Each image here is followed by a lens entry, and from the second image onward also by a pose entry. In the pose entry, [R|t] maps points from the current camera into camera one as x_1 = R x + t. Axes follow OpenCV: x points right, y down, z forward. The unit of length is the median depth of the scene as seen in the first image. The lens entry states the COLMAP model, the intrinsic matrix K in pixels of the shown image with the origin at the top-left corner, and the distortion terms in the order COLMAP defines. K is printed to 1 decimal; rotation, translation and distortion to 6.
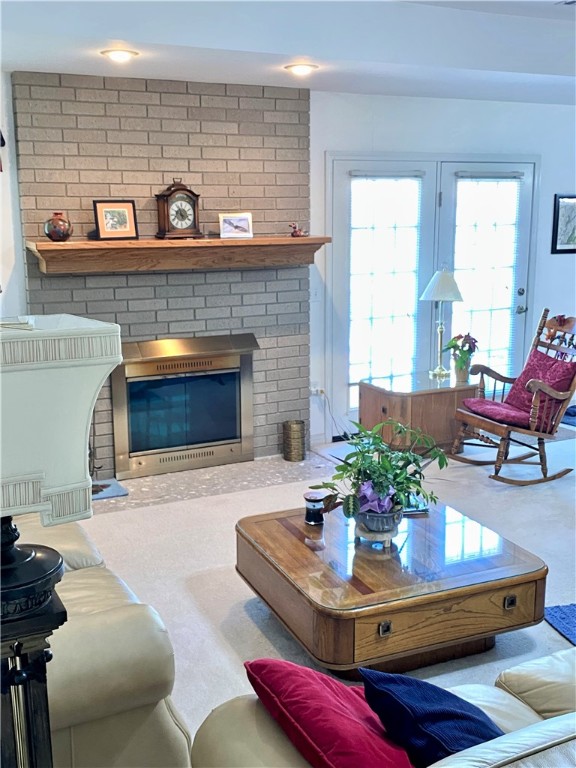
lens RADIAL K [[840.6, 0, 289.3], [0, 840.6, 386.2], [0, 0, 1]] dist [0.005699, 0.000000]
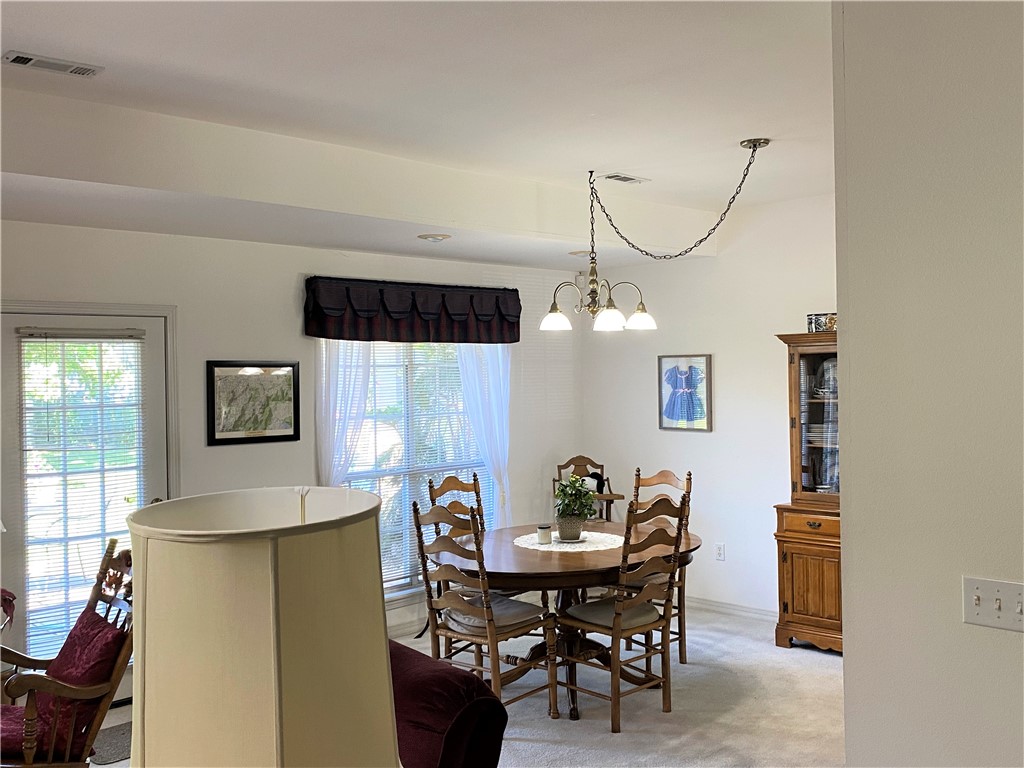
lens RADIAL K [[996.7, 0, 511.4], [0, 996.7, 381.8], [0, 0, 1]] dist [0.052116, 0.000000]
pose [[0.953694, -0.011200, 0.300571, 0.306235], [0.071408, 0.979167, -0.190088, -0.035820], [-0.292180, 0.202749, 0.934625, 0.156716]]
